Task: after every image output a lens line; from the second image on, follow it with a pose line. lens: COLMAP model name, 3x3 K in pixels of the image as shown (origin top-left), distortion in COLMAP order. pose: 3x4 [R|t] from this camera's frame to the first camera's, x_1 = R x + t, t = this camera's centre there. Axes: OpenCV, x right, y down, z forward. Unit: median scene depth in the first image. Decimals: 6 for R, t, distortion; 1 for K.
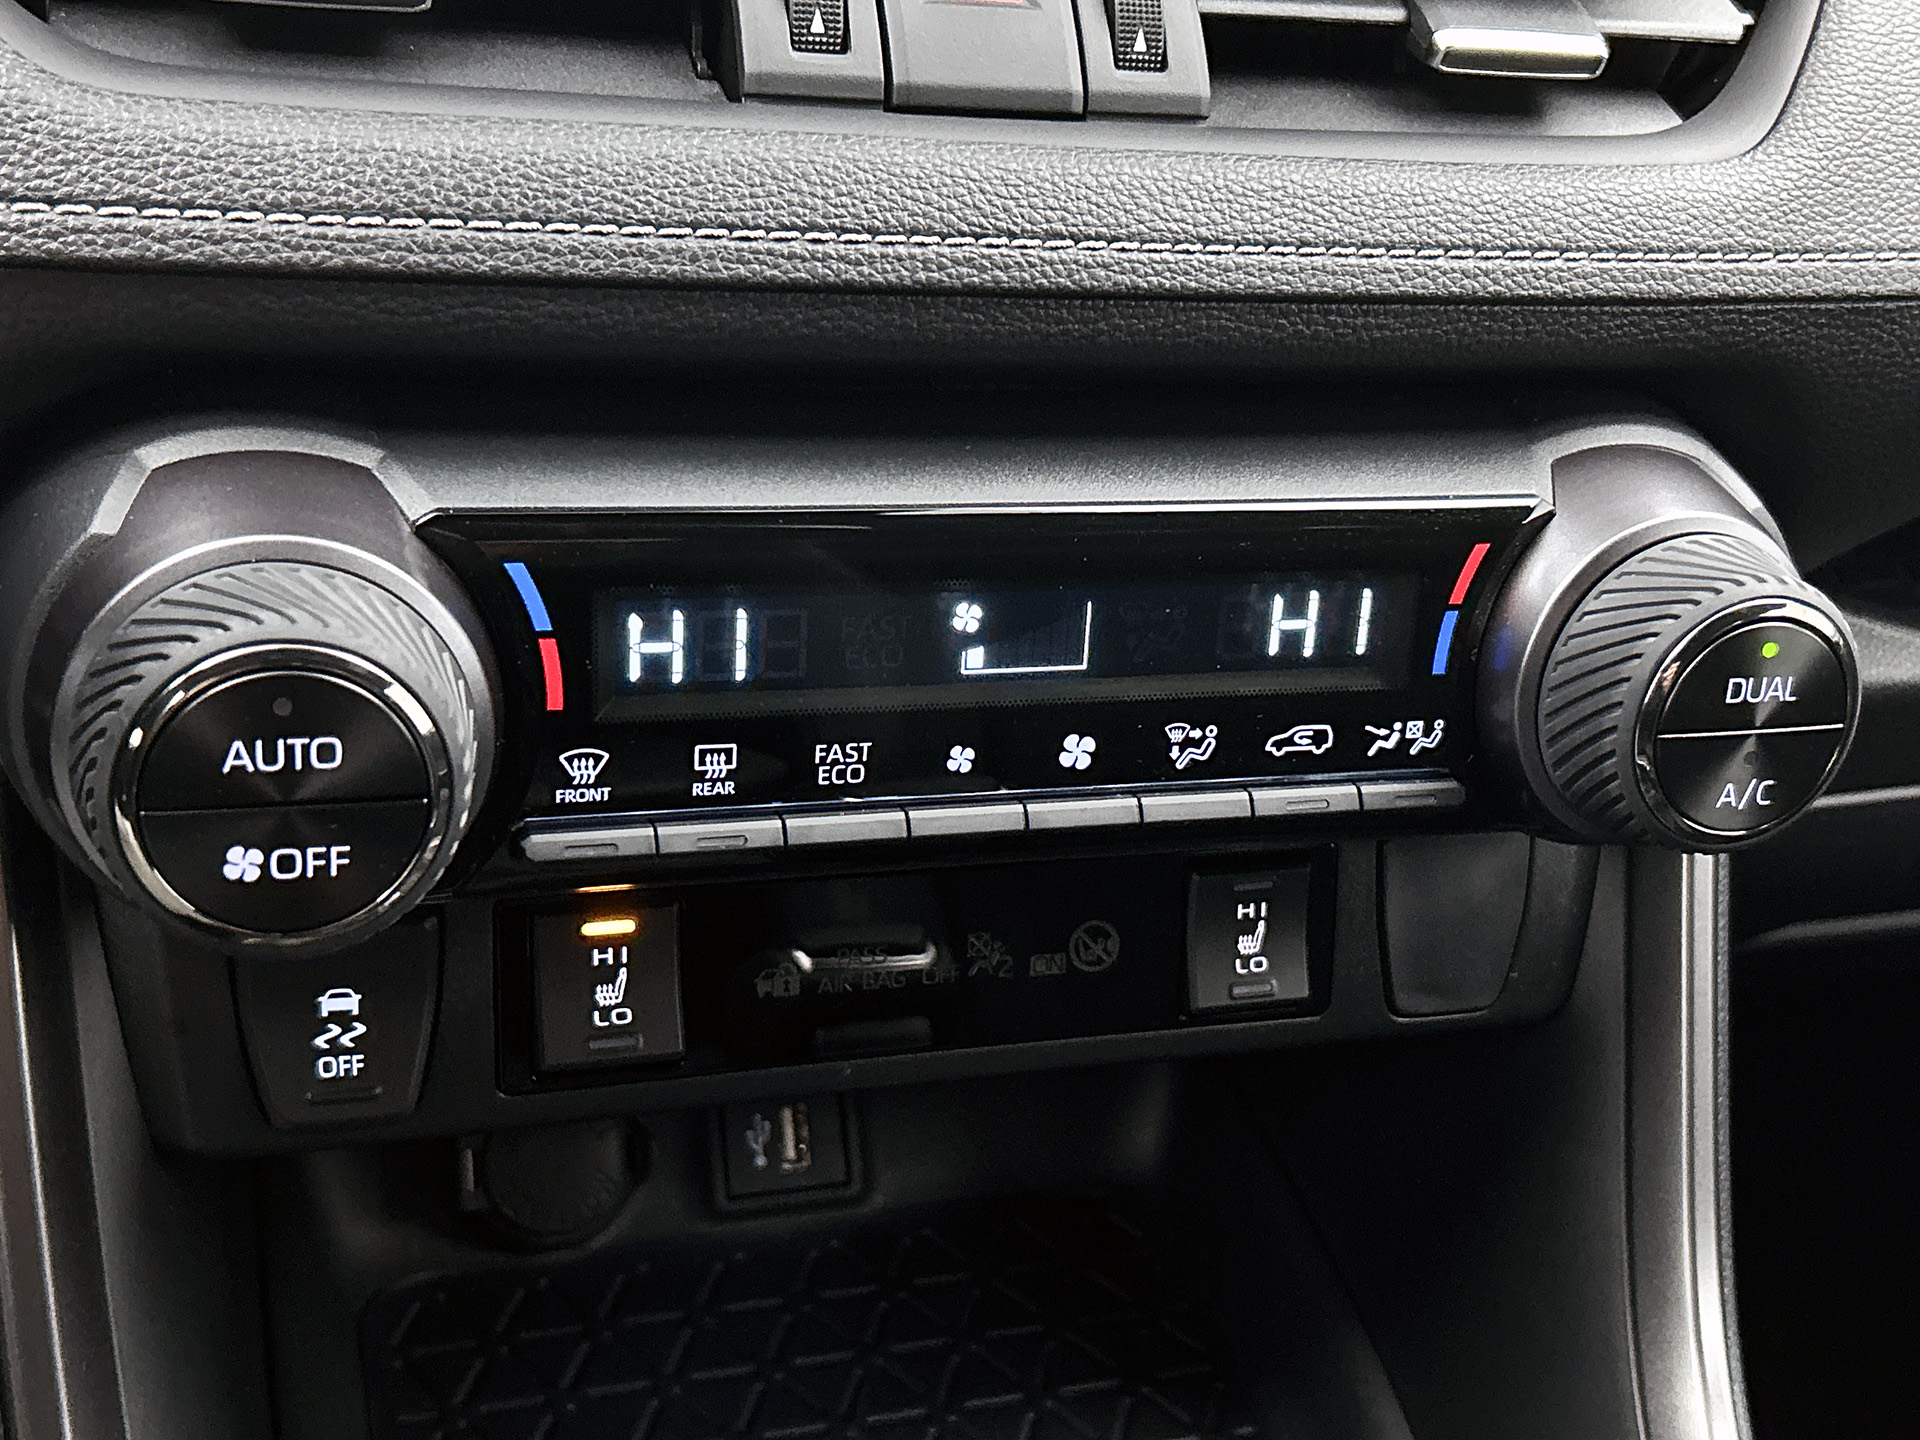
lens RADIAL K [[2292.3, 0, 997.2], [0, 2292.3, 711.7], [0, 0, 1]] dist [0.090292, 0.000000]
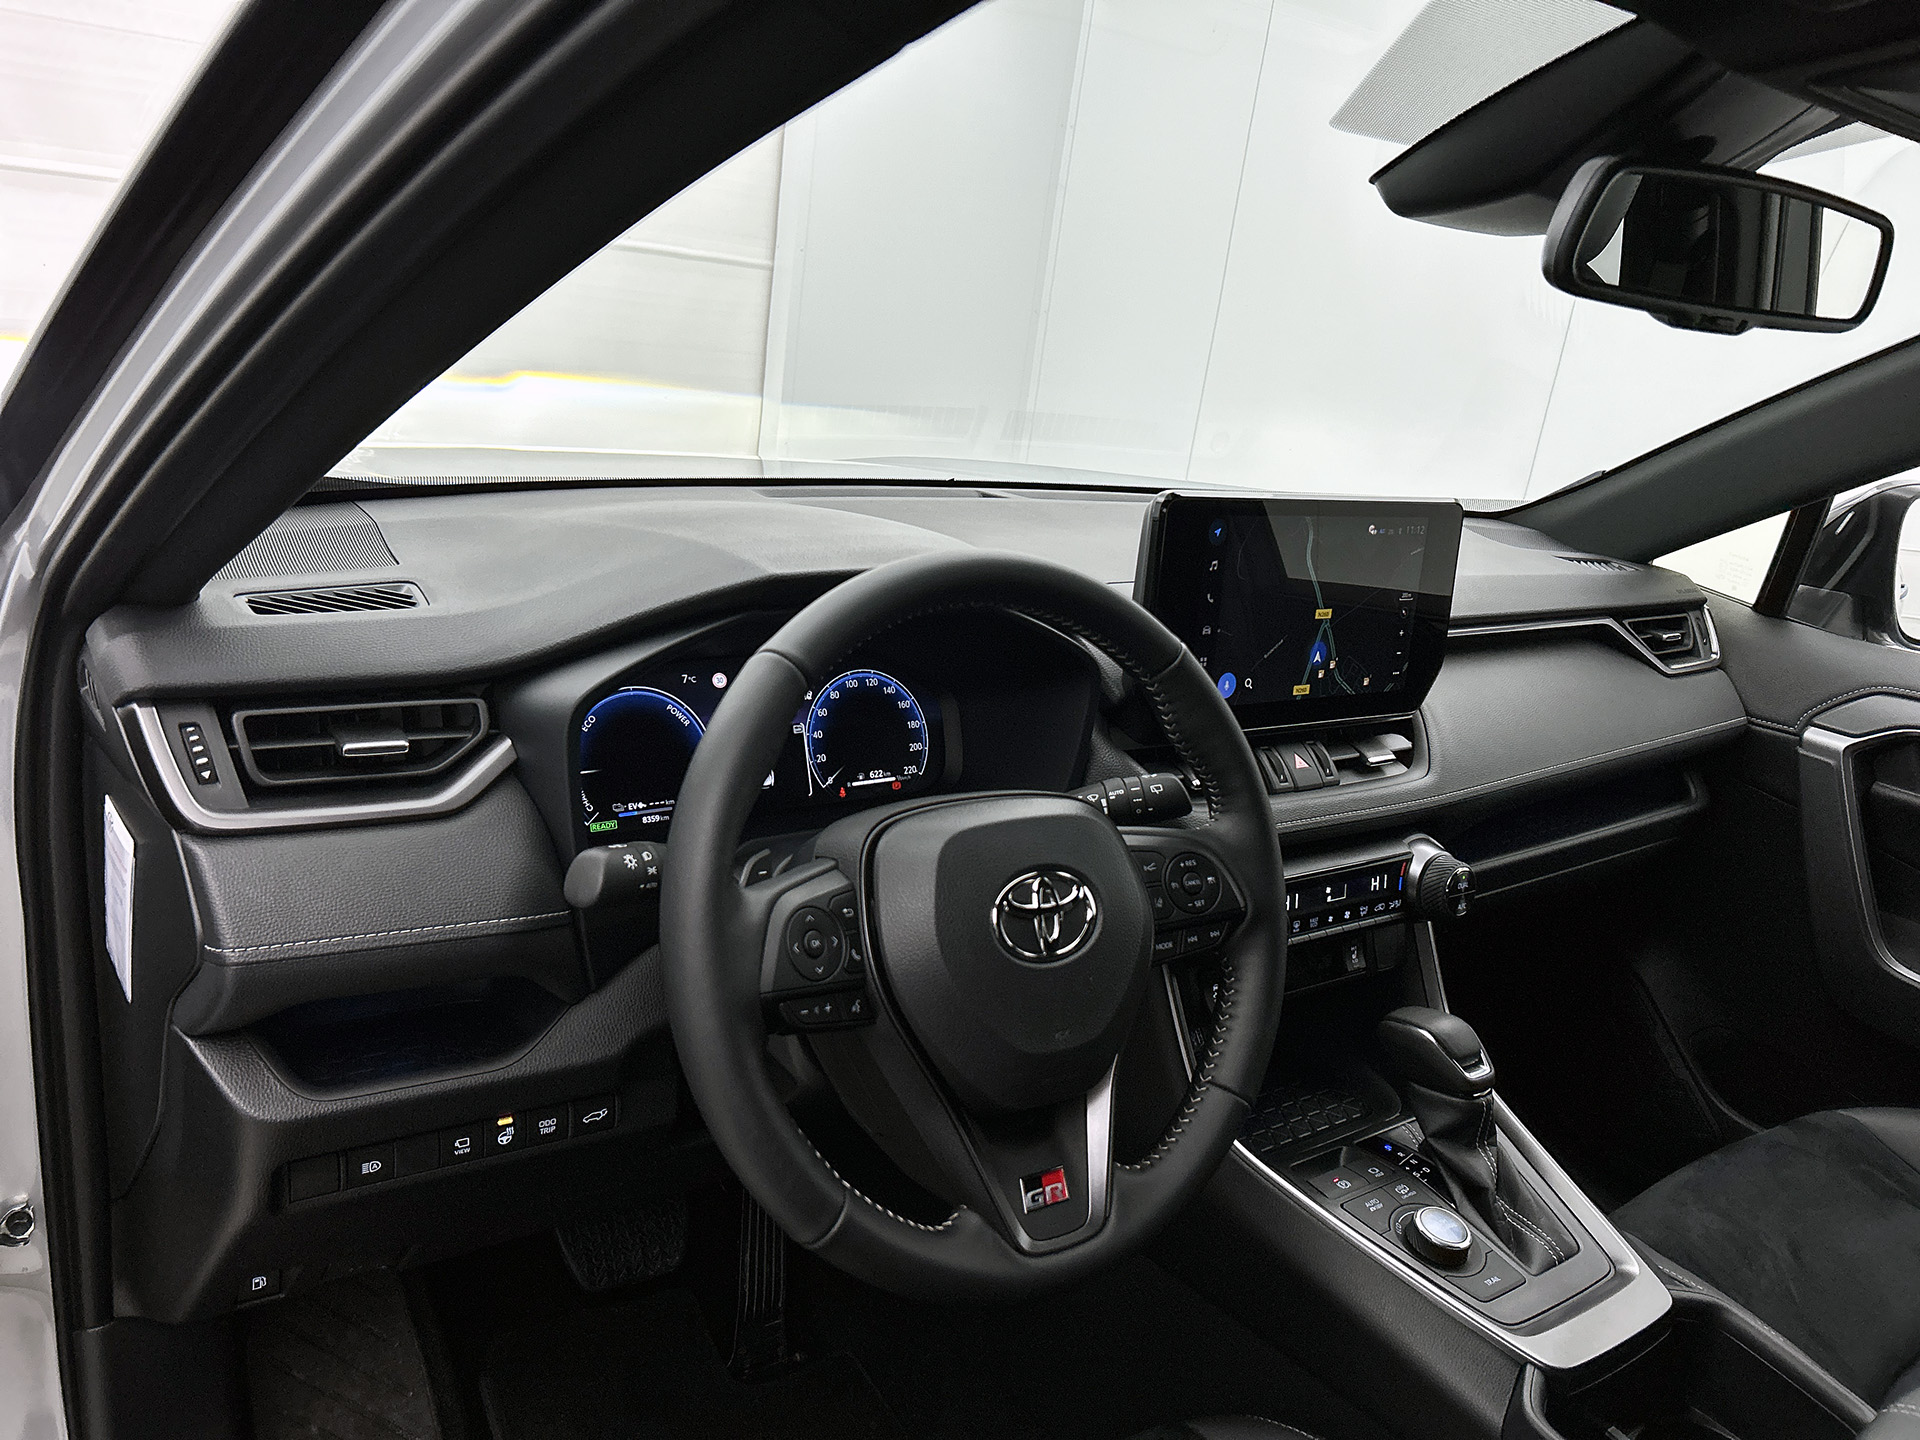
lens RADIAL K [[1454.3, 0, 943.1], [0, 1454.3, 713.1], [0, 0, 1]] dist [0.036656, -0.046119]
pose [[0.954662, -0.092468, 0.282967, -1.622900], [0.134818, 0.981765, -0.134022, -0.104092], [-0.265415, 0.166095, 0.949720, -1.800929]]
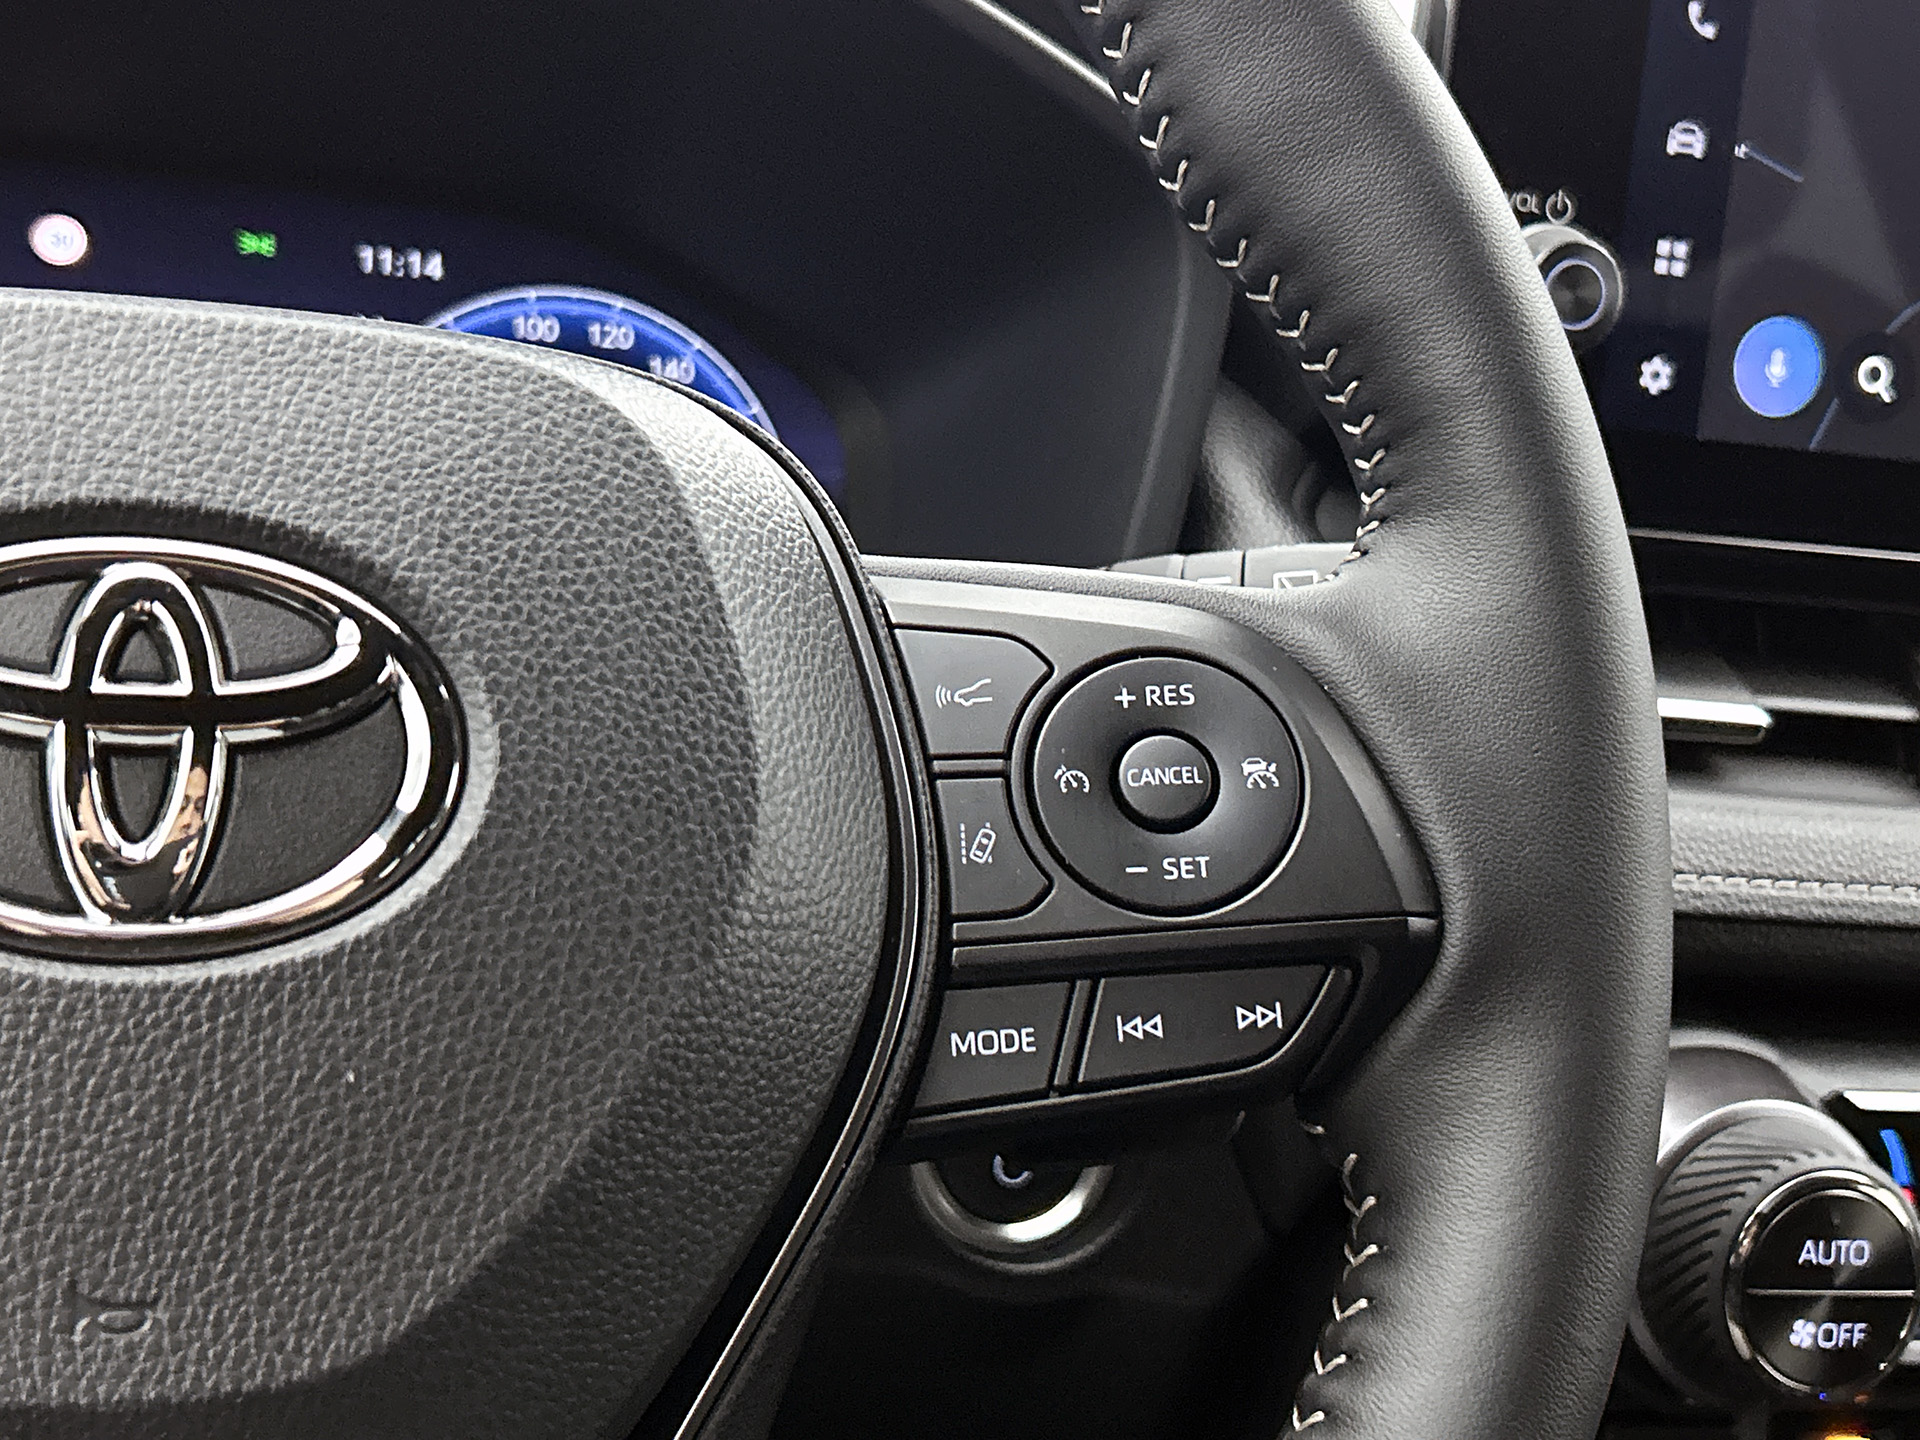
lens RADIAL K [[2649.9, 0, 960.8], [0, 2649.9, 707.4], [0, 0, 1]] dist [0.119381, 0.000000]
pose [[0.999388, 0.008870, -0.033827, -0.626593], [-0.018281, 0.957115, -0.289130, 0.146607], [0.029812, 0.289572, 0.956692, -0.537503]]
